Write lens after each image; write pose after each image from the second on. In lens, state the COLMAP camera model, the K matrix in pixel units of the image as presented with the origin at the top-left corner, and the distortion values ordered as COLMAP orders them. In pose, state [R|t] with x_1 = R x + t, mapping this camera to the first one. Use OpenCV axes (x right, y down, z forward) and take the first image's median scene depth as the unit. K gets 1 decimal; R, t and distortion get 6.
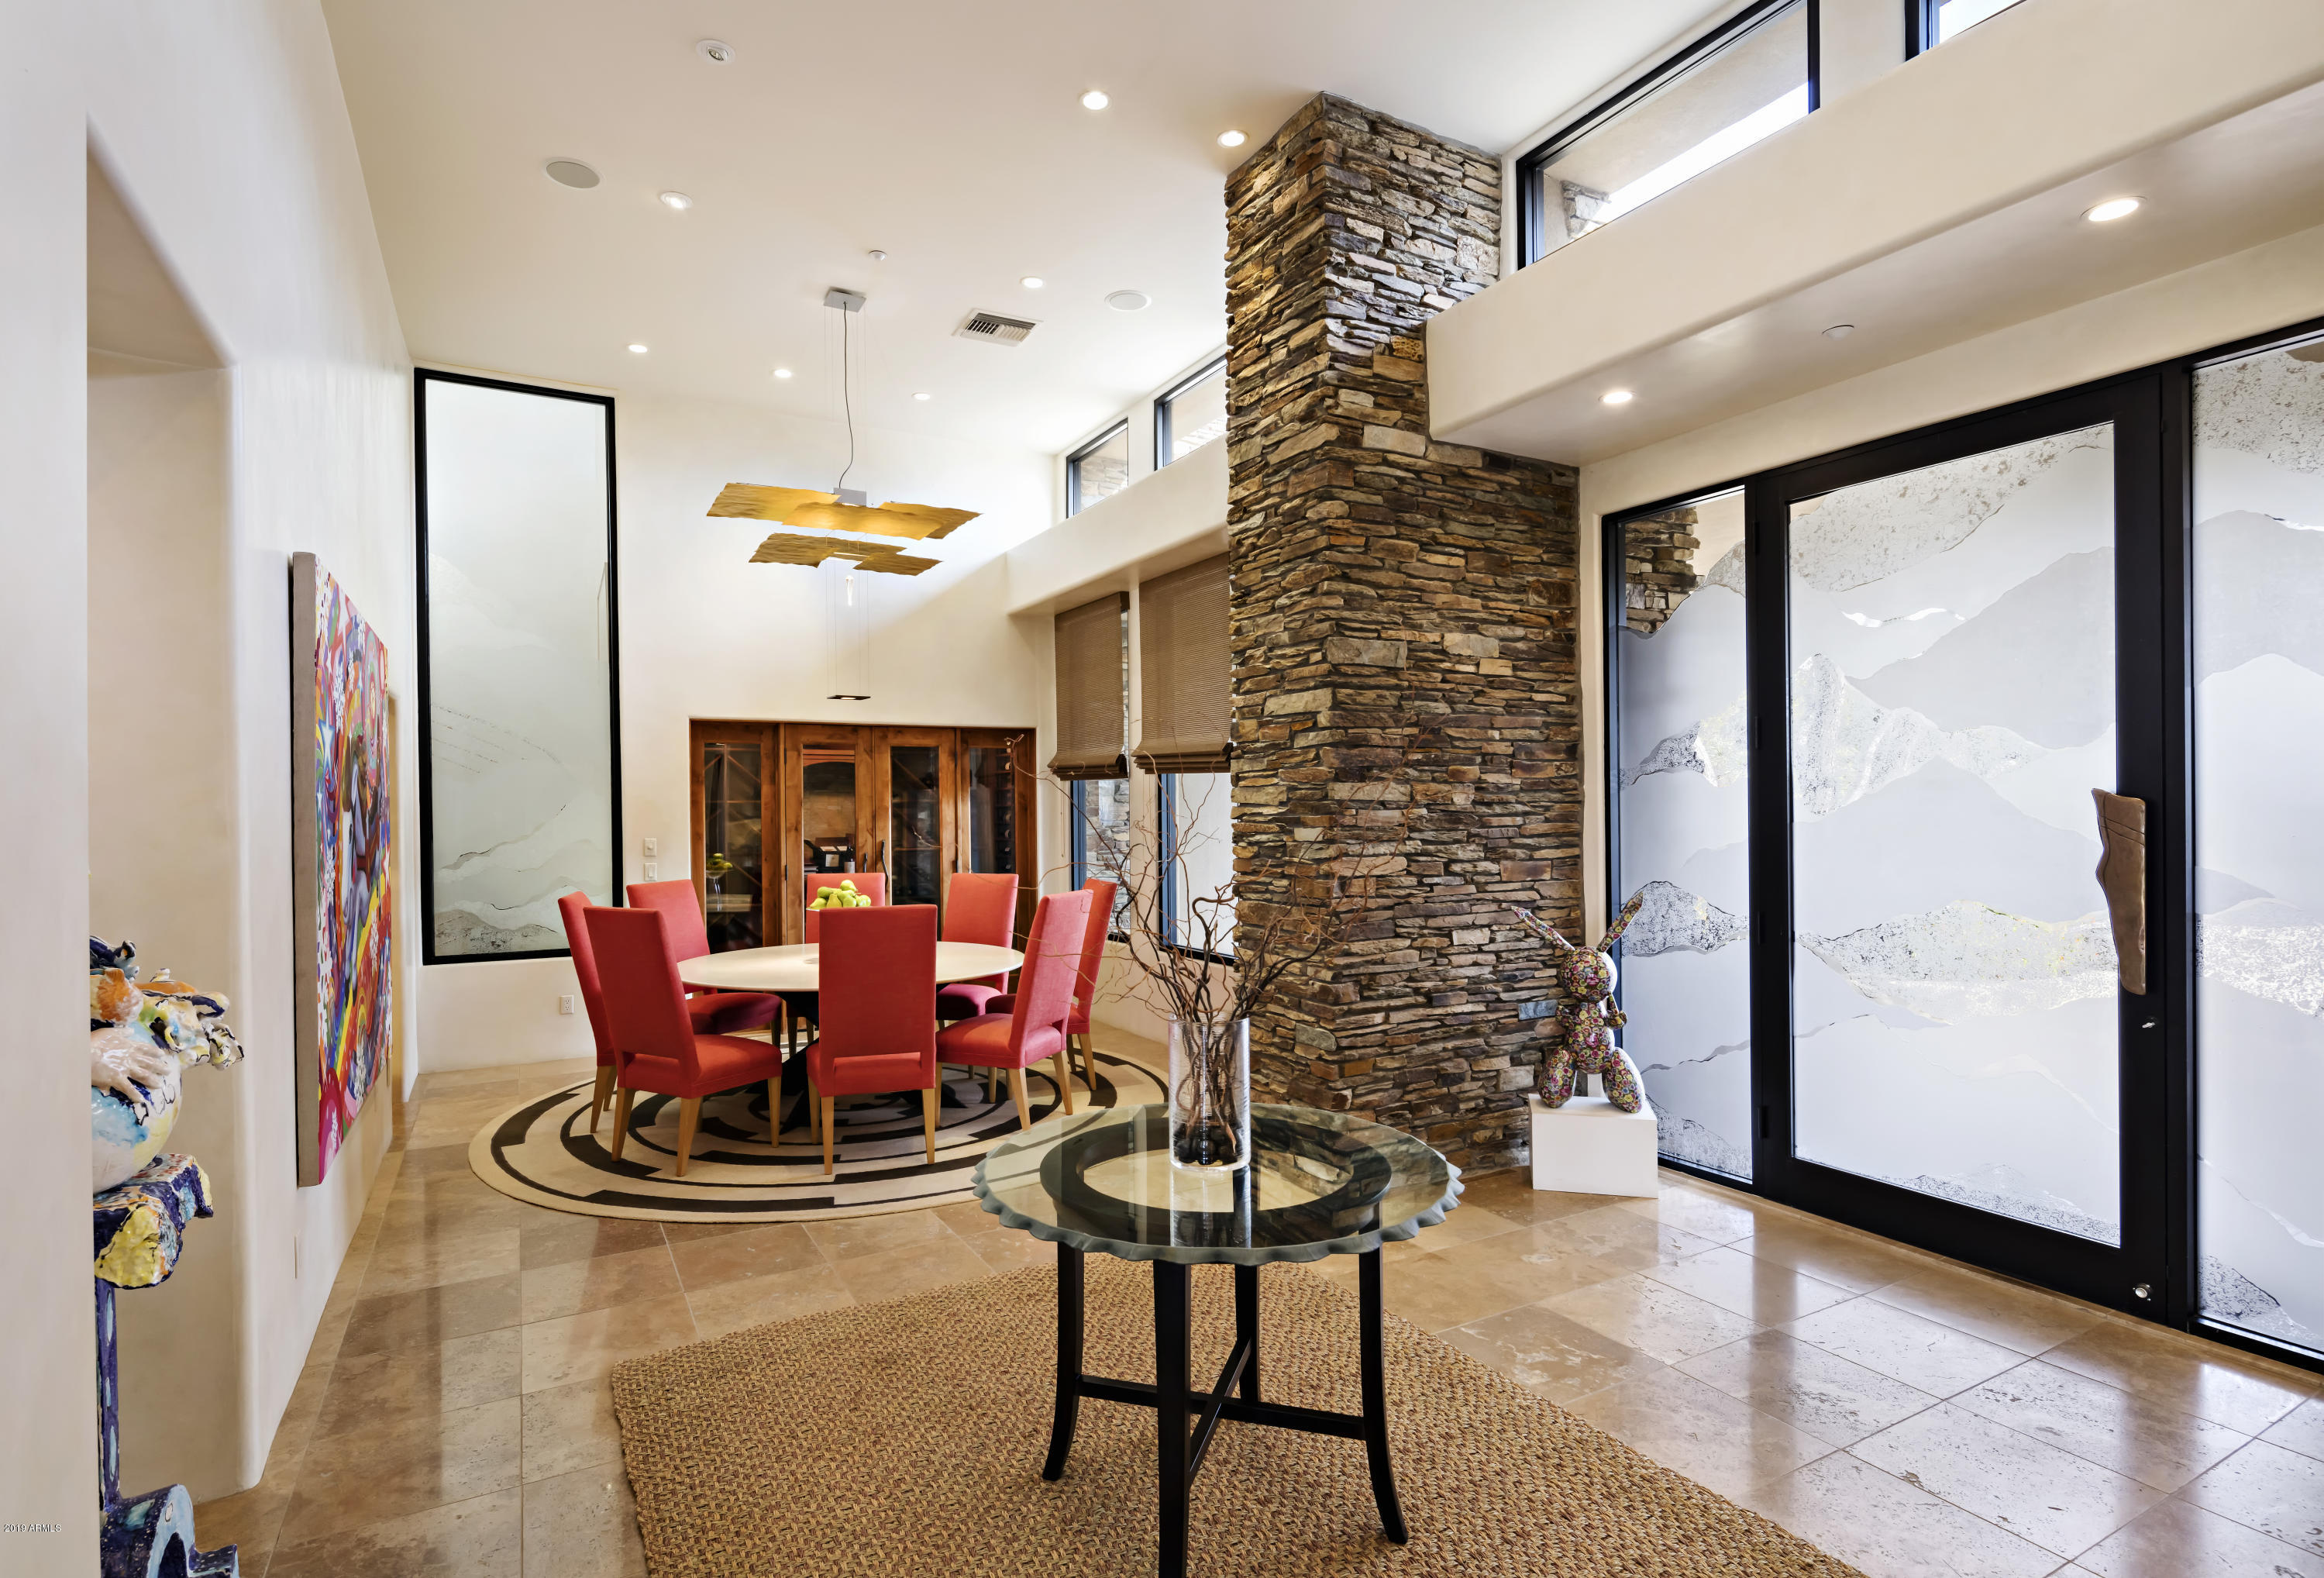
lens RADIAL K [[1144.2, 0, 1156.0], [0, 1144.2, 826.4], [0, 0, 1]] dist [-0.000780, -0.000148]
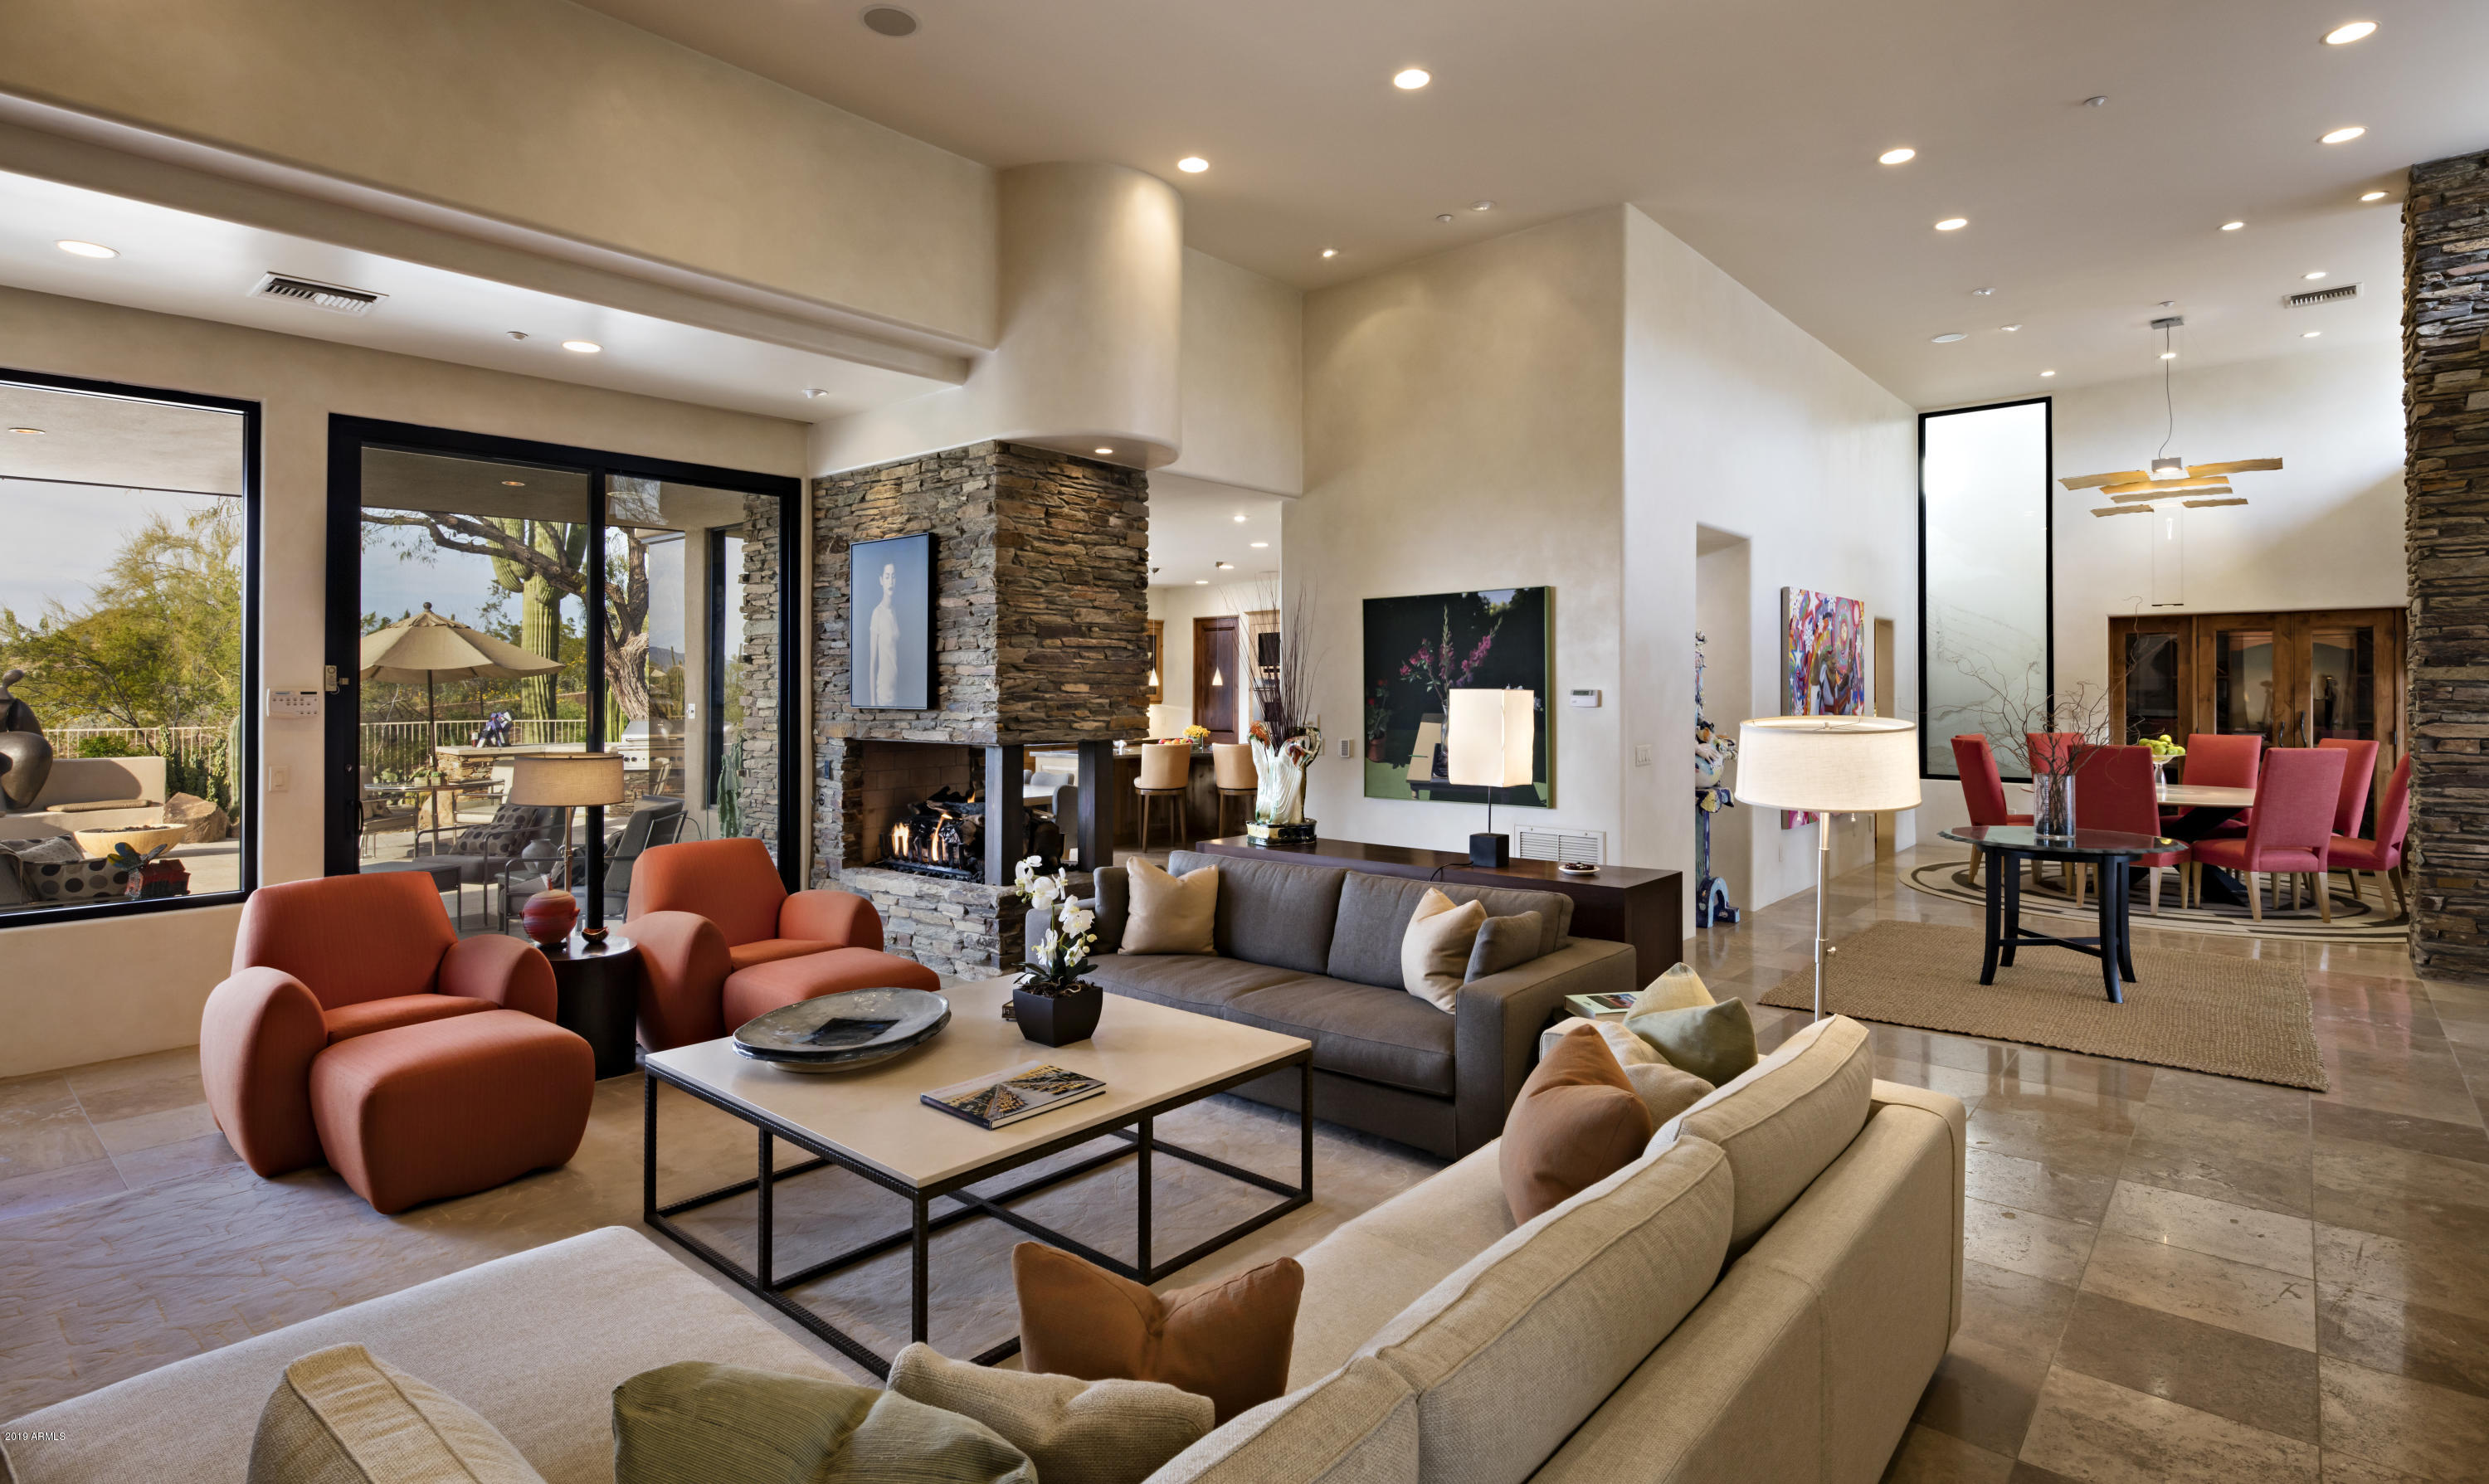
lens RADIAL K [[1206.5, 0, 1237.9], [0, 1206.5, 690.5], [0, 0, 1]] dist [0.000713, -0.000063]
pose [[0.350124, 0.008404, -0.936666, 0.992275], [-0.013238, 0.999904, 0.004023, 0.001906], [0.936610, 0.010991, 0.350201, -0.805560]]
